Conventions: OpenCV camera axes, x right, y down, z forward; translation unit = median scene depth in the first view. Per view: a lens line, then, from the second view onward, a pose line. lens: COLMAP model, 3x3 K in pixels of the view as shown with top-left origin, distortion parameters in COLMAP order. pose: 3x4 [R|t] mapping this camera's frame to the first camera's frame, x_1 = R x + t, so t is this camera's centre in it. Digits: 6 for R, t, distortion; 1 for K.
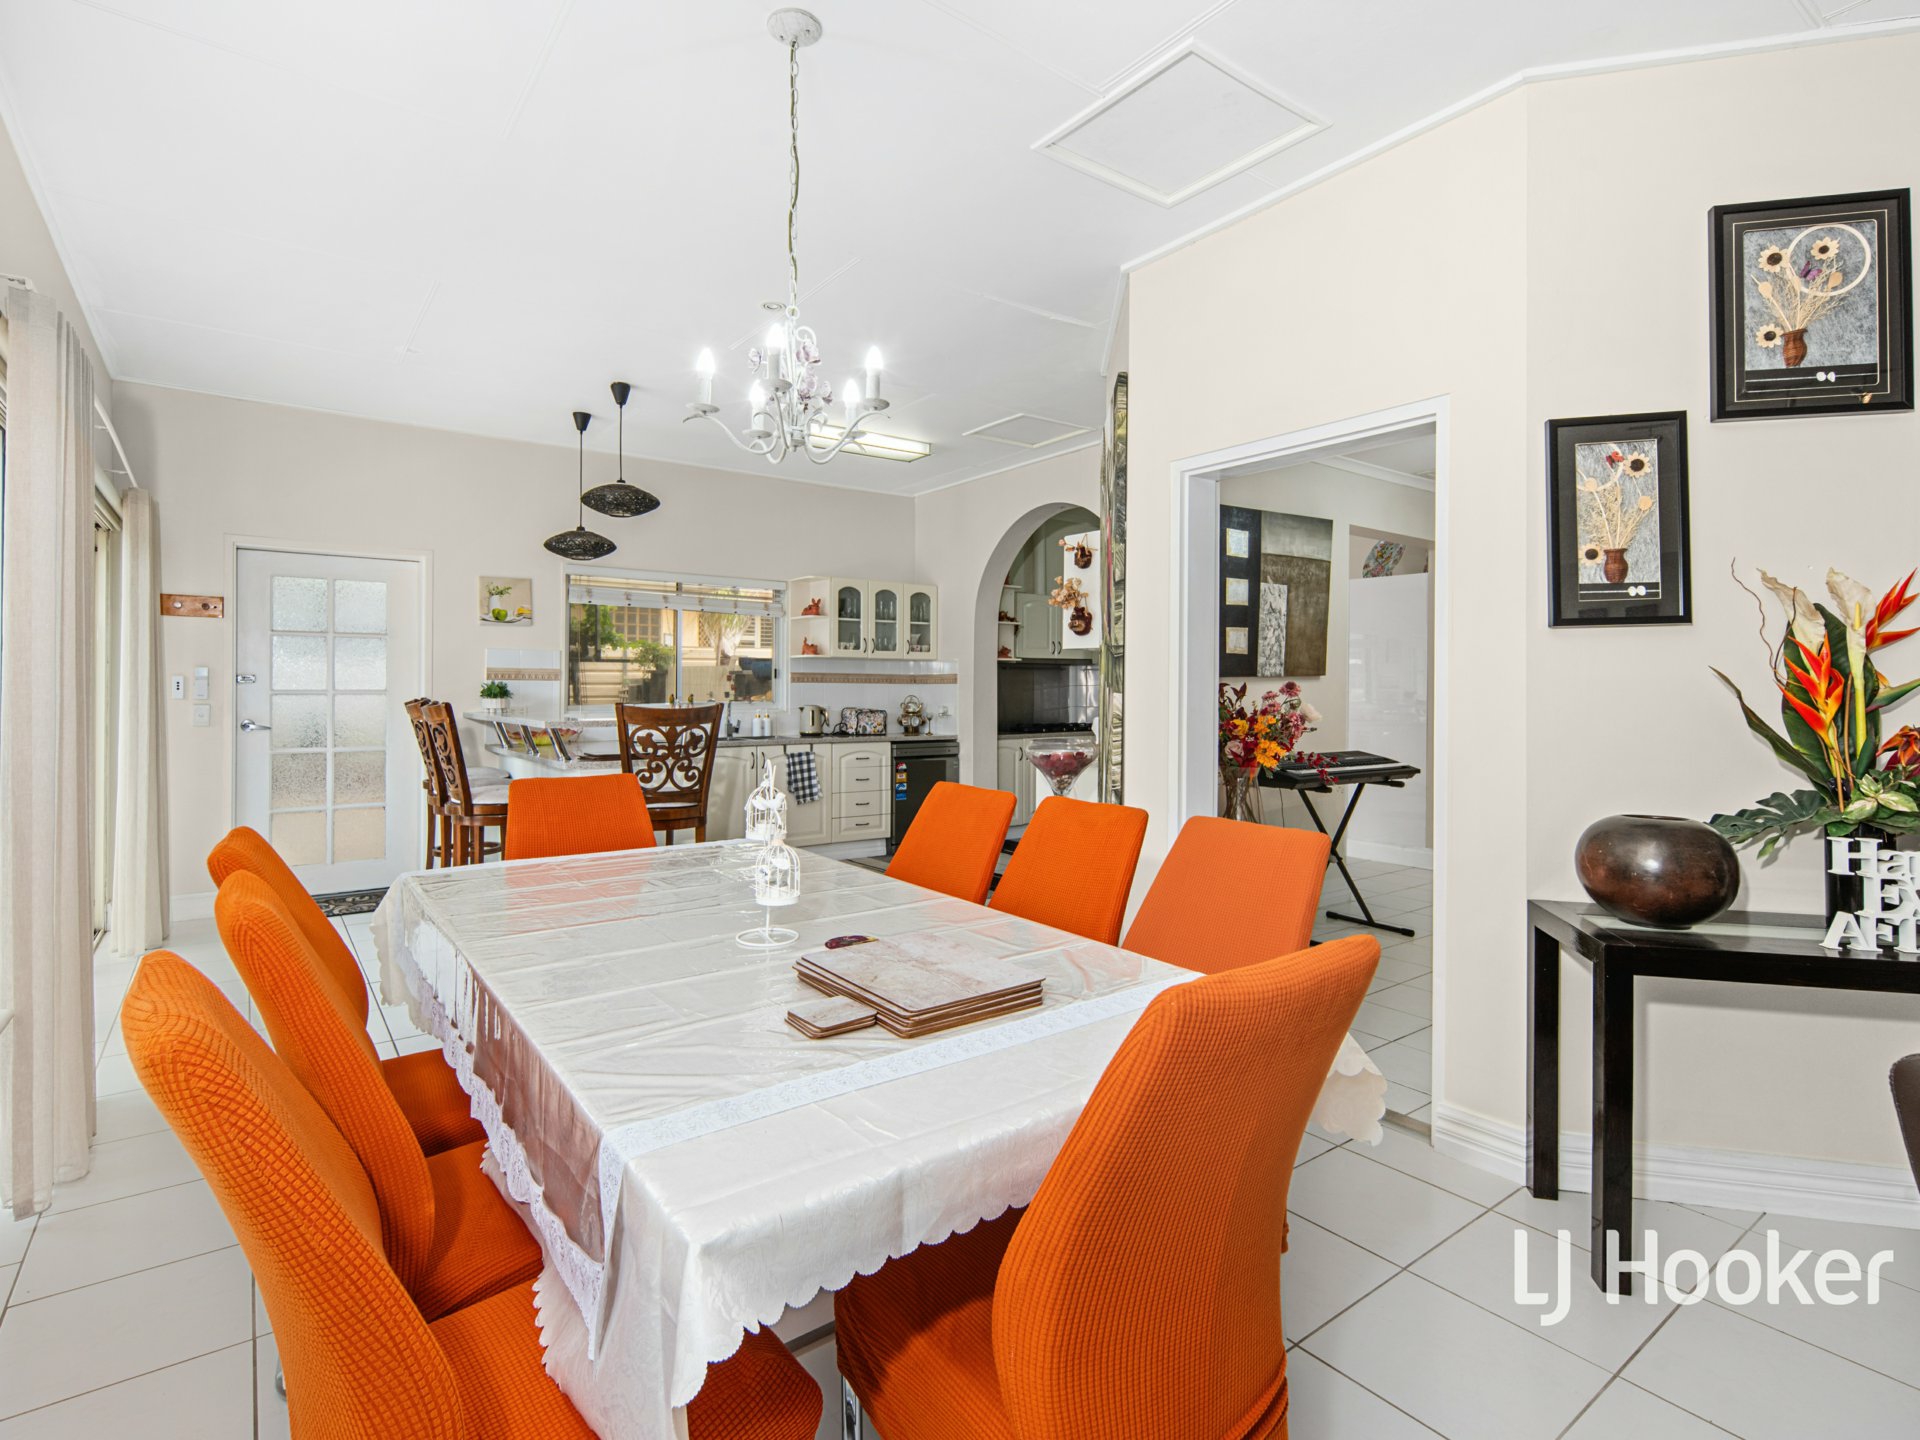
lens RADIAL K [[957.9, 0, 966.1], [0, 957.9, 701.4], [0, 0, 1]] dist [0.006122, 0.001076]
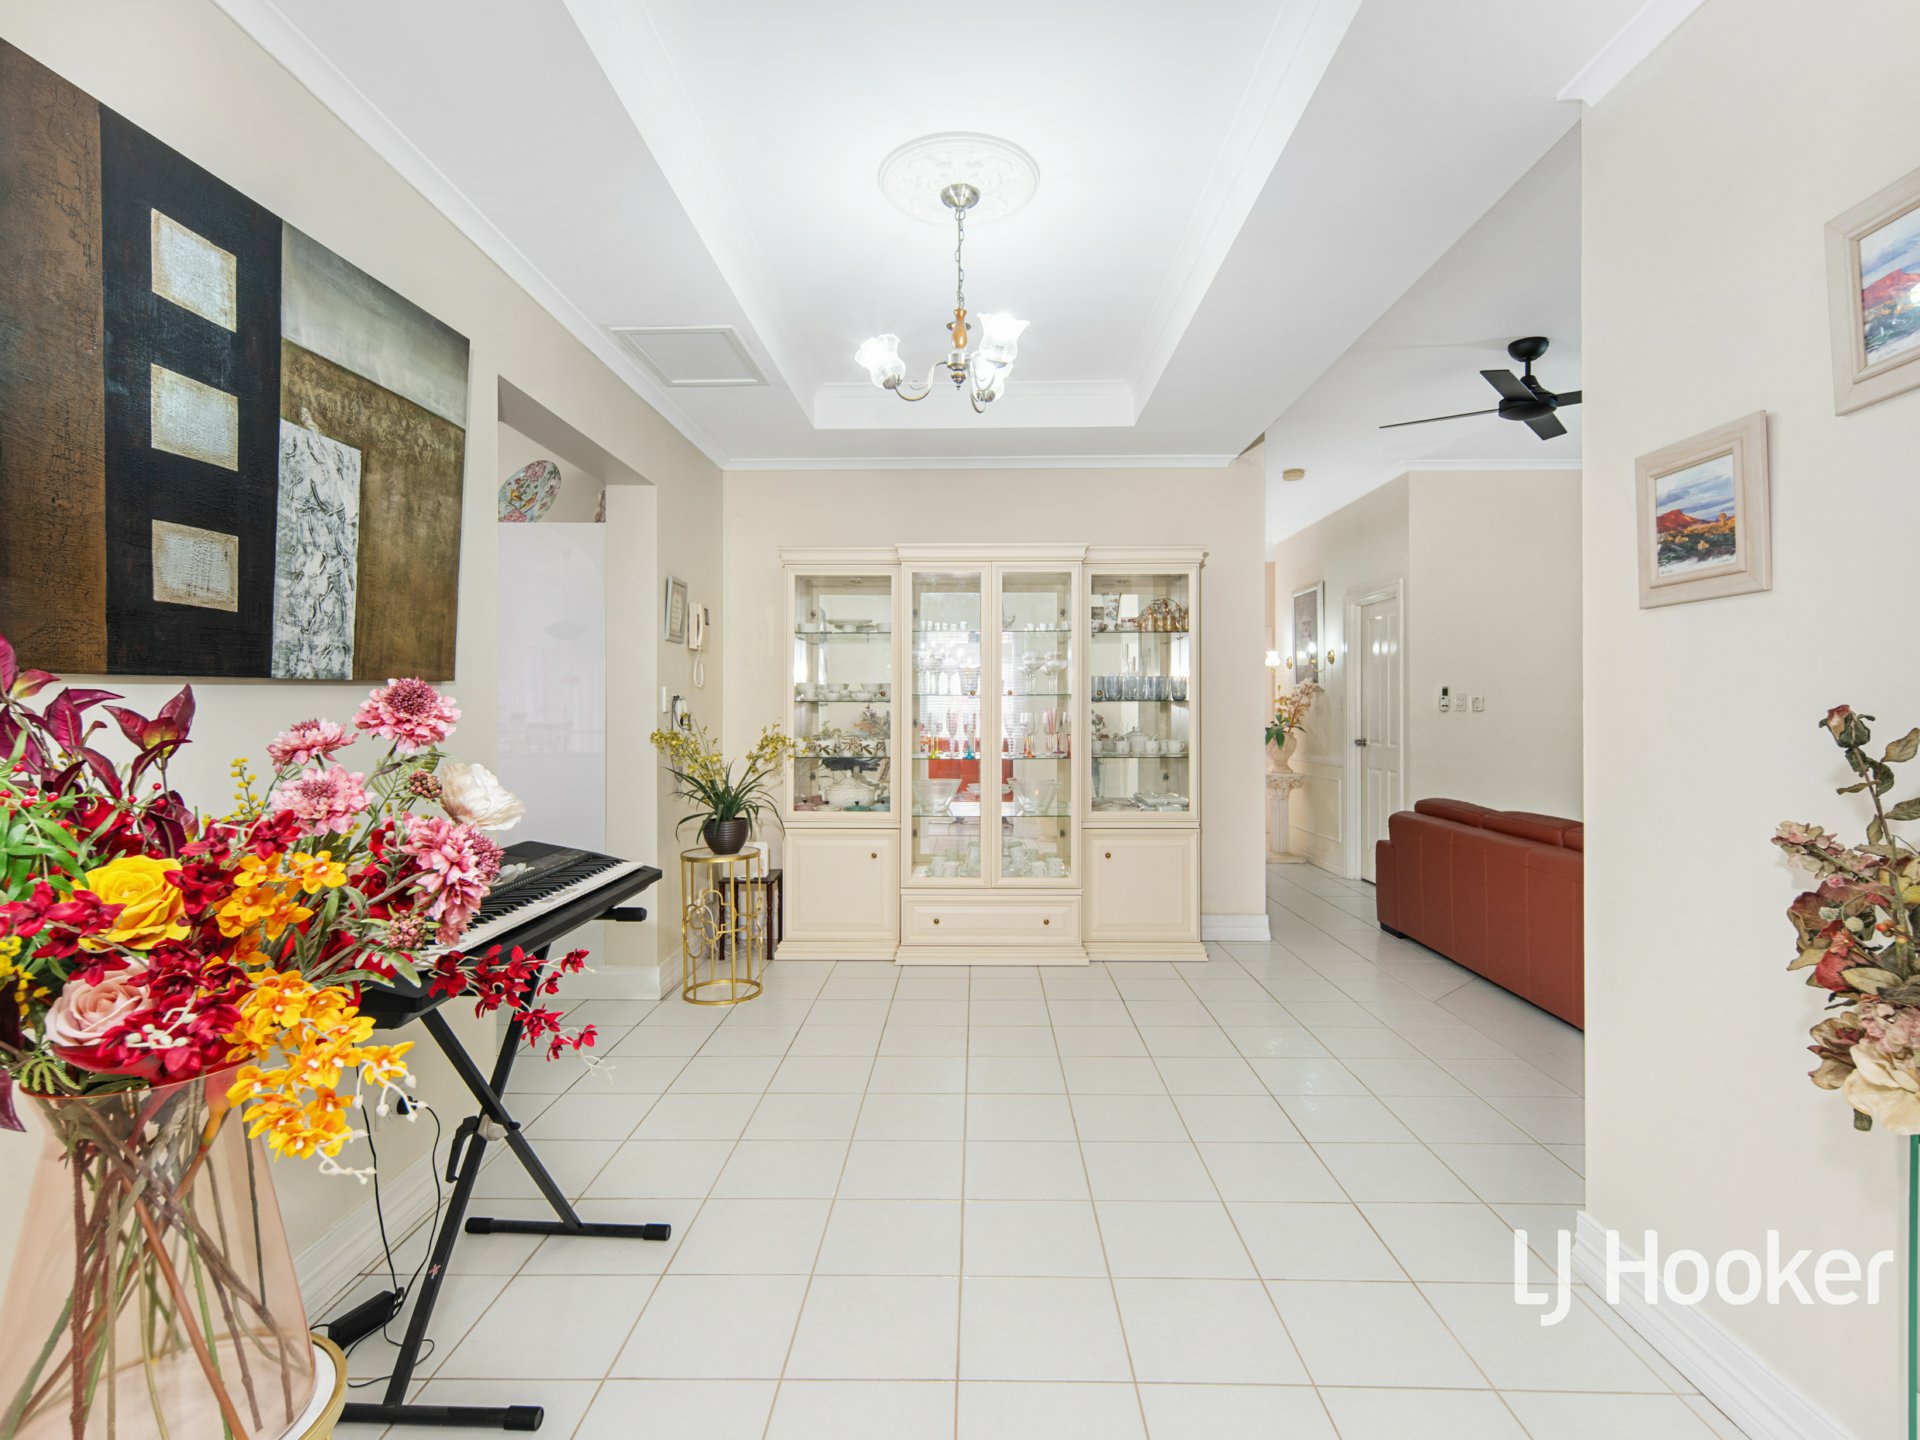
lens RADIAL K [[957.9, 0, 966.1], [0, 957.9, 701.4], [0, 0, 1]] dist [0.006122, 0.001076]
pose [[0.620307, 0.000200, 0.784359, 0.180084], [0.016401, 0.999778, -0.013226, -0.008014], [-0.784188, 0.021068, 0.620166, 0.563860]]
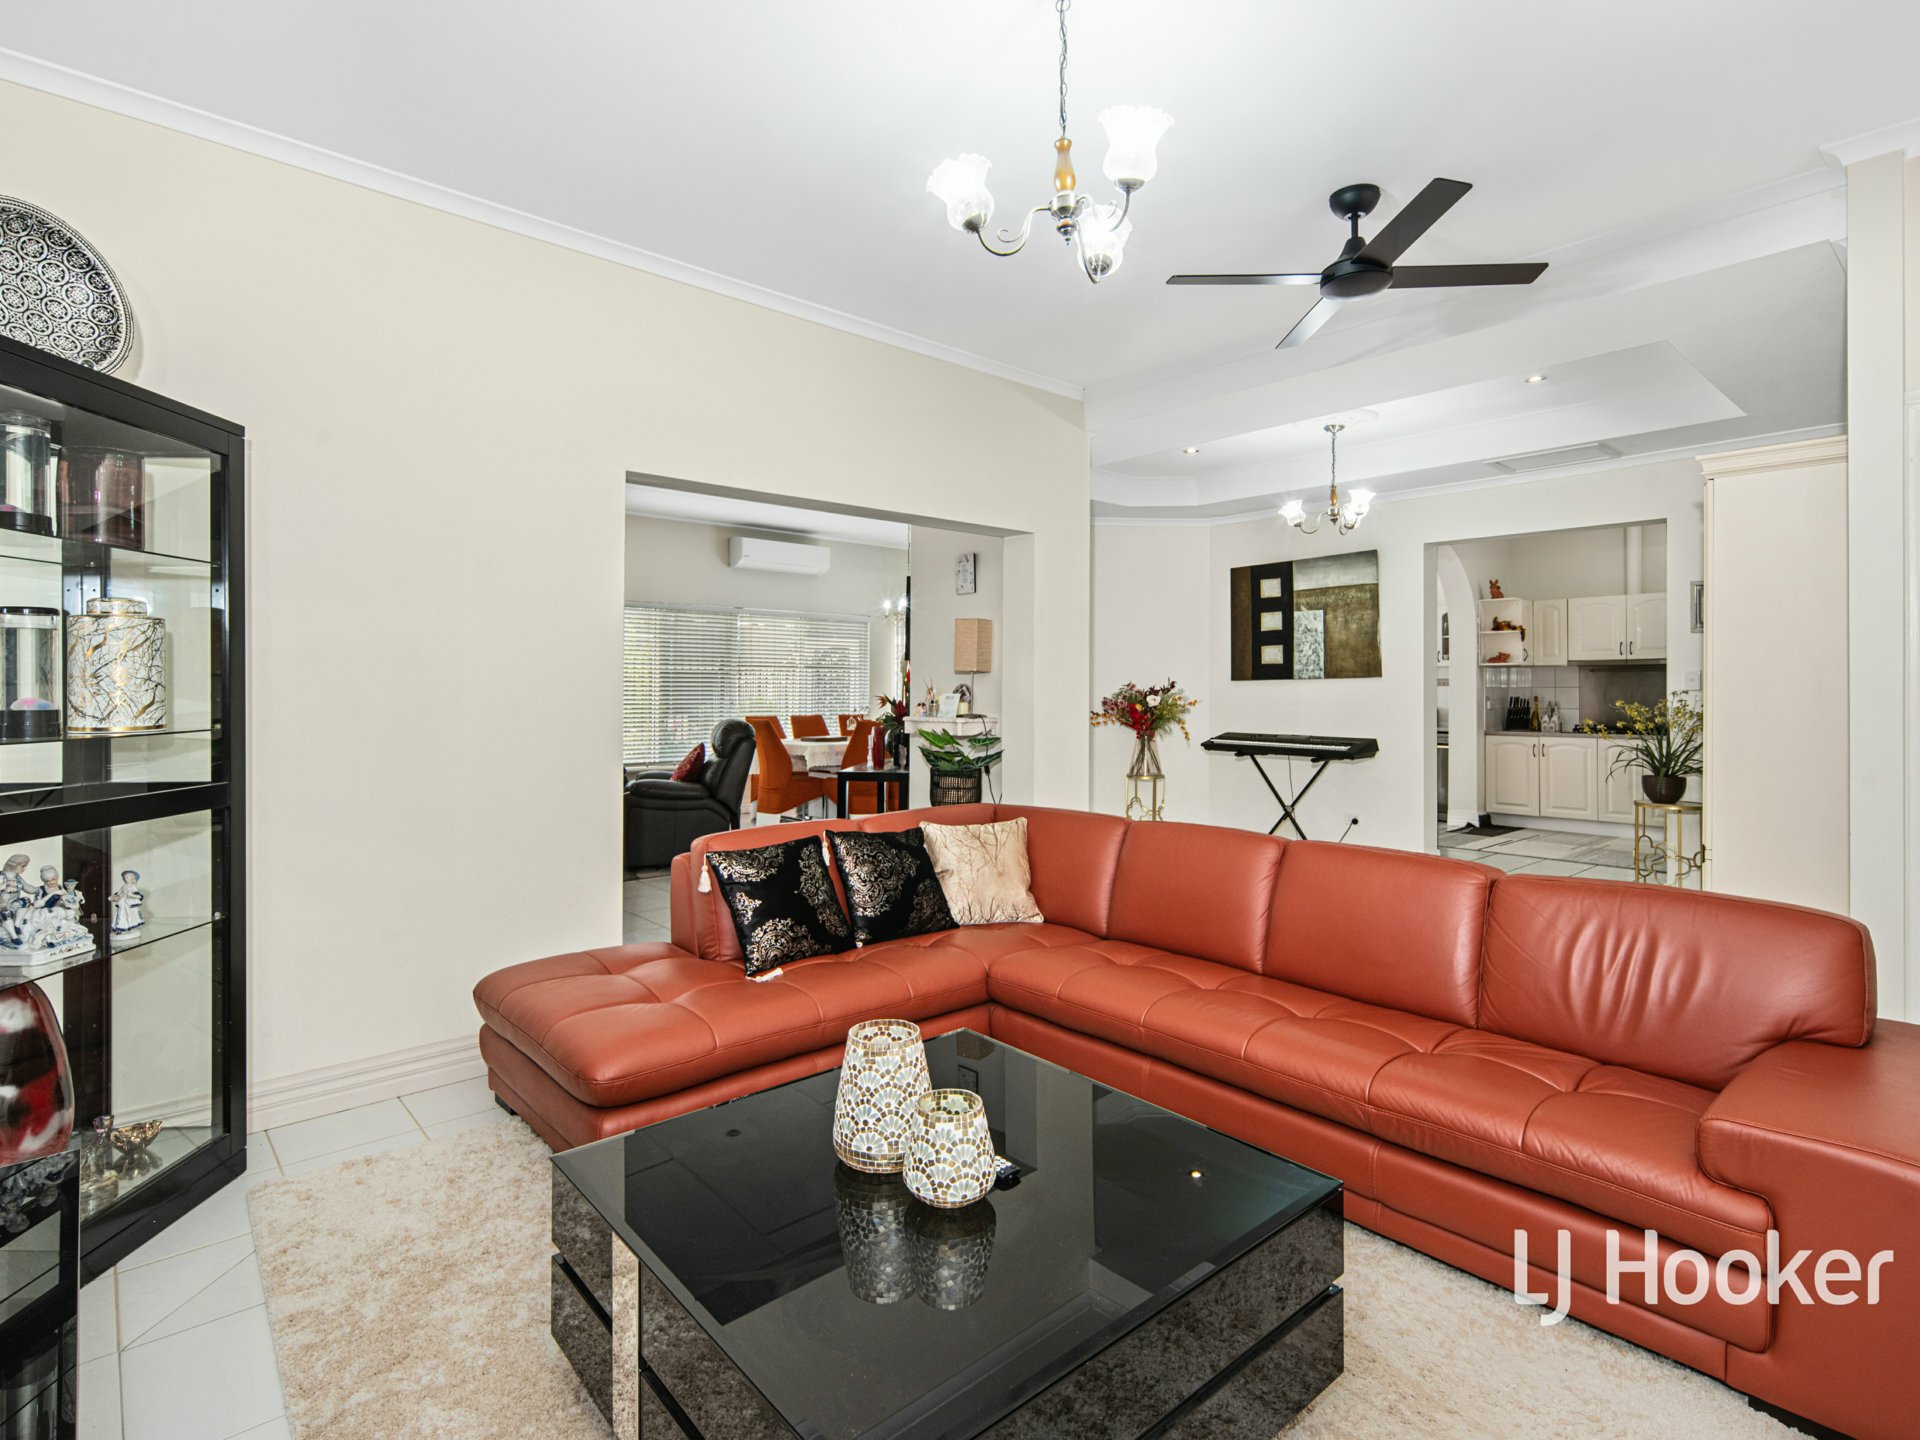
lens RADIAL K [[957.9, 0, 966.1], [0, 957.9, 701.4], [0, 0, 1]] dist [0.006122, 0.001076]
pose [[0.077665, 0.008650, -0.996942, 1.643000], [-0.016397, 0.999838, 0.007398, 0.004134], [0.996845, 0.015772, 0.077794, 0.408888]]
